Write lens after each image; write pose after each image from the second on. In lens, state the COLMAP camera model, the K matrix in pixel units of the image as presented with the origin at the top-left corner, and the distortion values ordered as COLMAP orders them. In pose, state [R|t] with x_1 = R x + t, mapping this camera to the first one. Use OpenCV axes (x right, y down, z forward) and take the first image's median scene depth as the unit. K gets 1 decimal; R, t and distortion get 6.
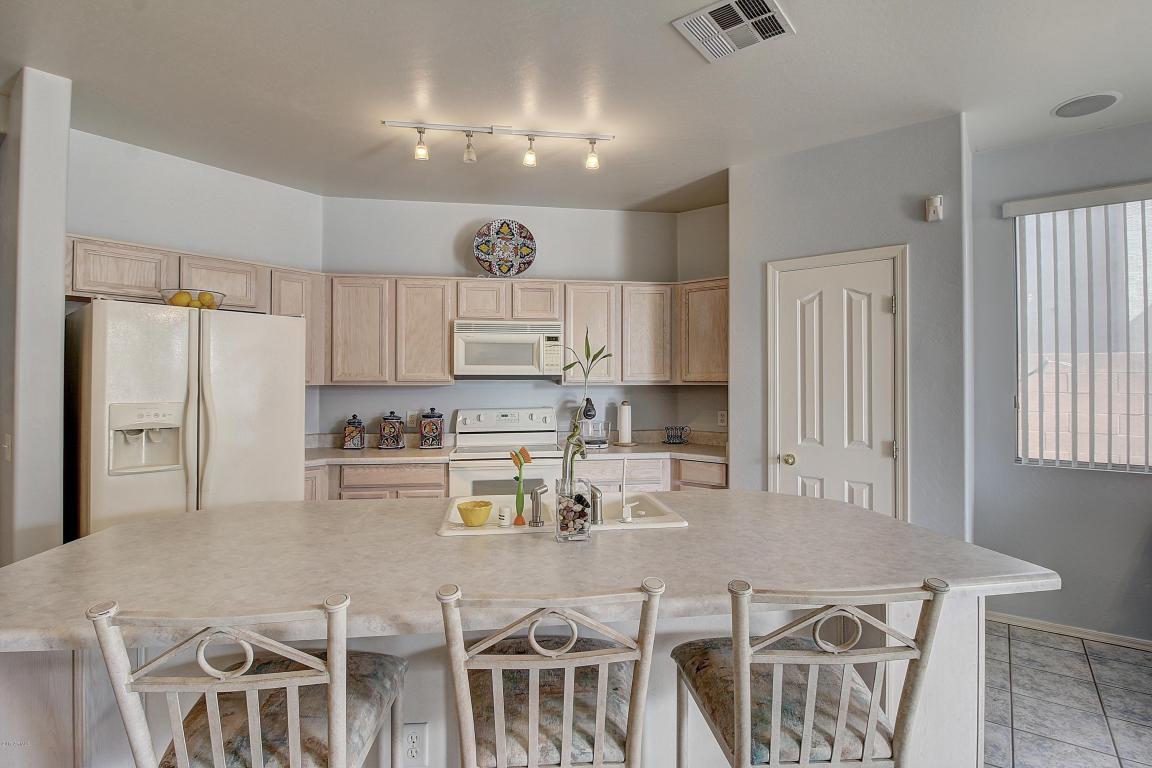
lens RADIAL K [[551.8, 0, 571.6], [0, 551.8, 378.9], [0, 0, 1]] dist [-0.036438, -0.001510]
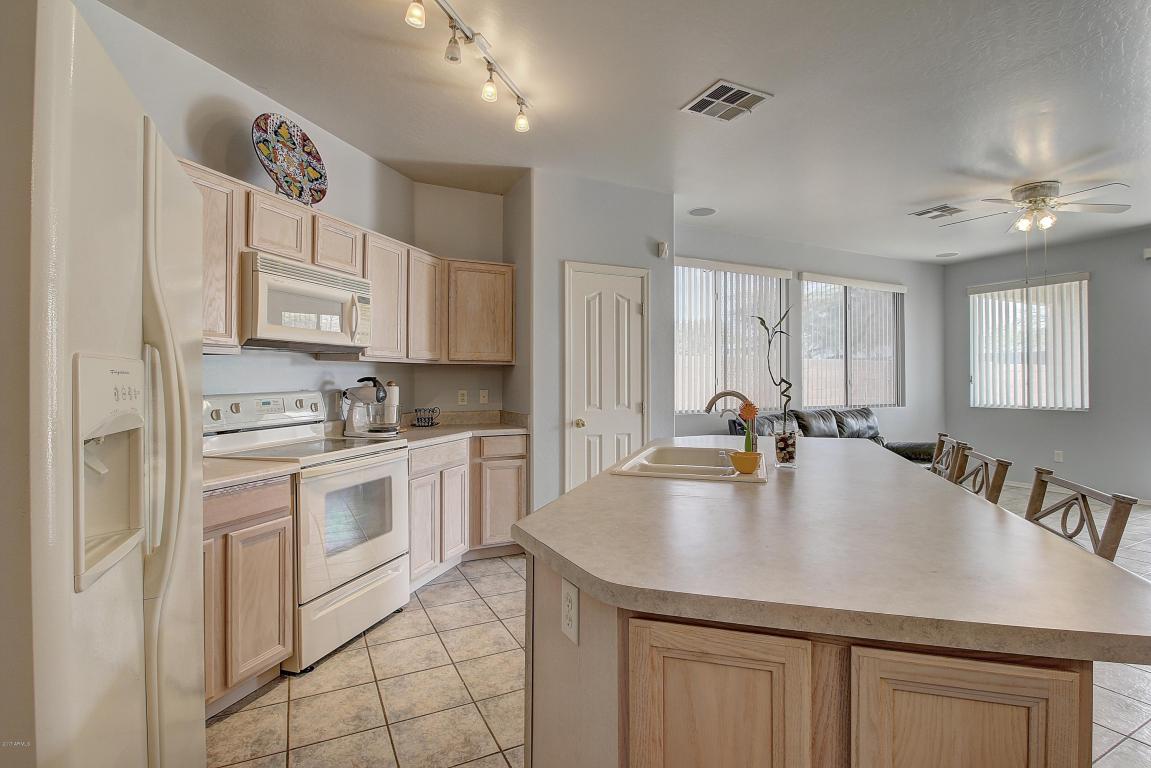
lens RADIAL K [[551.3, 0, 575.3], [0, 551.3, 382.6], [0, 0, 1]] dist [-0.036438, -0.001510]
pose [[0.419947, -0.006260, 0.907527, -0.636640], [-0.003337, 0.999959, 0.008442, 0.037921], [-0.907543, -0.006574, 0.419909, 0.417140]]
